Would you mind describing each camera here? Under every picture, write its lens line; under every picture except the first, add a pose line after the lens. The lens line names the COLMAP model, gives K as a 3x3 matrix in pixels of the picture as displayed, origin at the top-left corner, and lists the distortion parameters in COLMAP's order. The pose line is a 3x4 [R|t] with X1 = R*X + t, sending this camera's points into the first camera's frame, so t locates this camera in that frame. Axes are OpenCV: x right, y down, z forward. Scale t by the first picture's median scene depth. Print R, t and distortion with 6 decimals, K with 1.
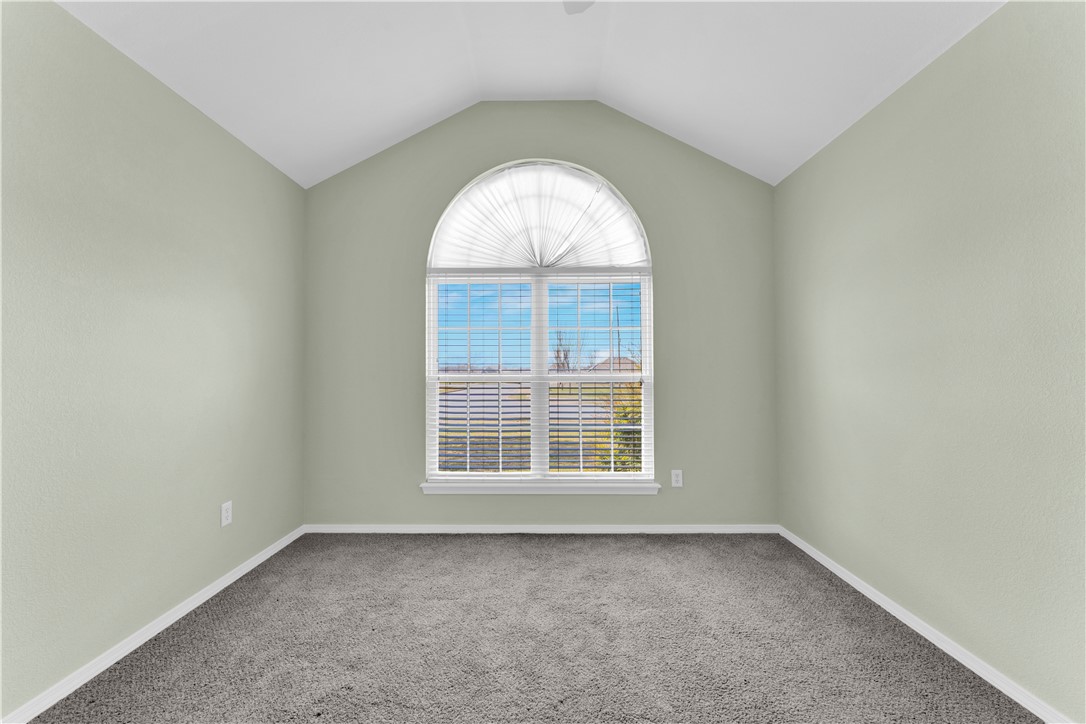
lens RADIAL K [[435.9, 0, 543.2], [0, 435.9, 358.9], [0, 0, 1]] dist [-0.000393, -0.000447]
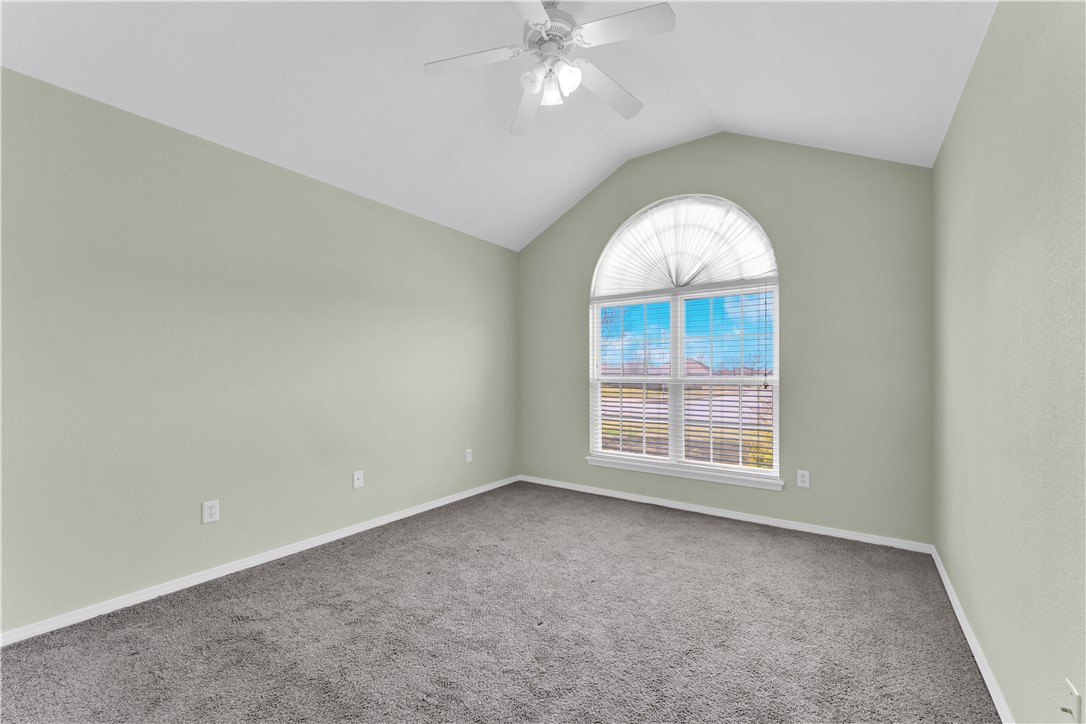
lens RADIAL K [[435.9, 0, 542.8], [0, 435.9, 368.3], [0, 0, 1]] dist [-0.000393, -0.000447]
pose [[0.821173, -0.005583, -0.570652, 0.378907], [0.014903, 0.999821, 0.011664, -0.008411], [0.570485, -0.018083, 0.821109, -0.191430]]
